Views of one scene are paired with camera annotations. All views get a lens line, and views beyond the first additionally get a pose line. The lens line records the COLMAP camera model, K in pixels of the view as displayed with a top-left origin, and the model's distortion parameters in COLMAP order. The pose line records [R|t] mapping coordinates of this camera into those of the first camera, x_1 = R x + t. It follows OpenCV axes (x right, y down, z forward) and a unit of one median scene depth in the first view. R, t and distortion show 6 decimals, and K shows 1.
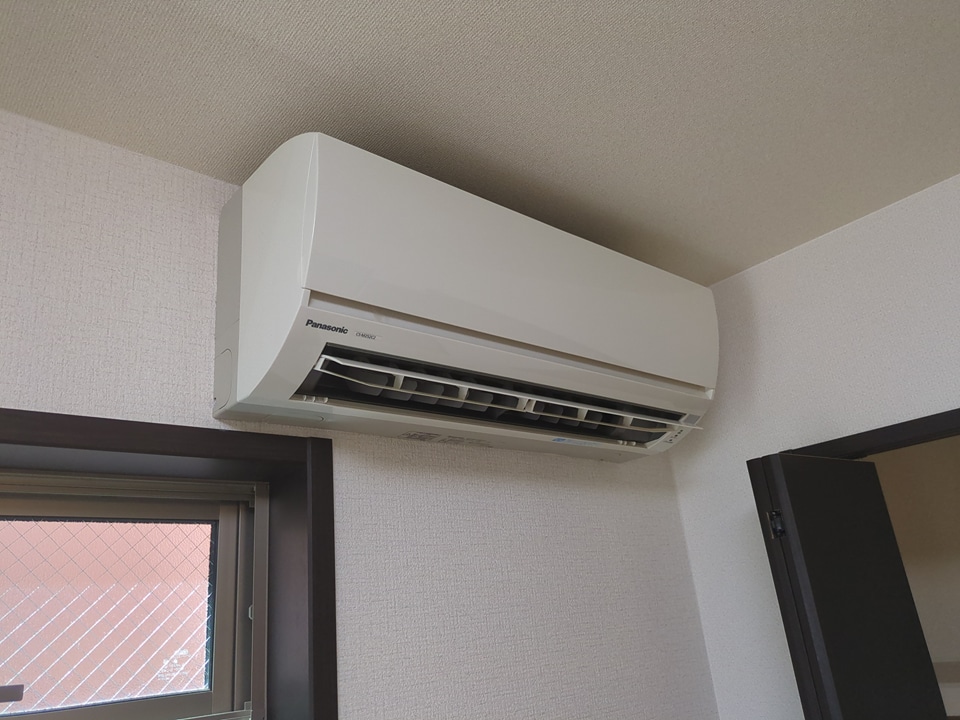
lens RADIAL K [[721.7, 0, 480.0], [0, 721.7, 360.0], [0, 0, 1]] dist [0.005390, 0.001226]
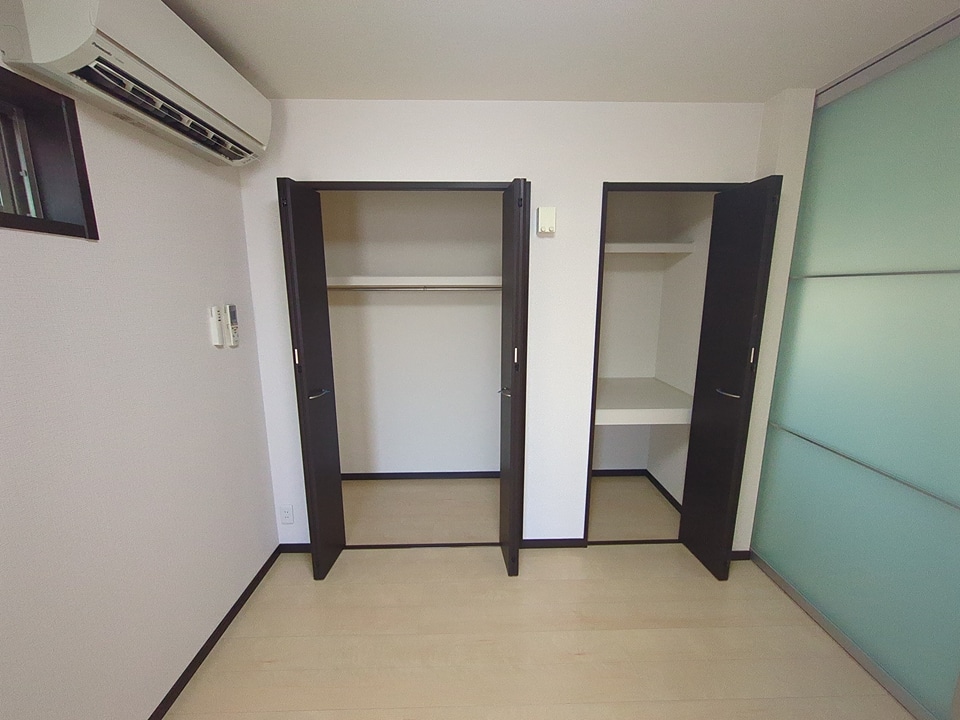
lens RADIAL K [[386.3, 0, 480.0], [0, 386.3, 360.0], [0, 0, 1]] dist [0.002765, 0.000126]
pose [[0.629792, -0.048005, 0.775279, -0.354422], [-0.322408, 0.891897, 0.317132, 0.043260], [-0.706693, -0.449683, 0.546232, -0.737878]]
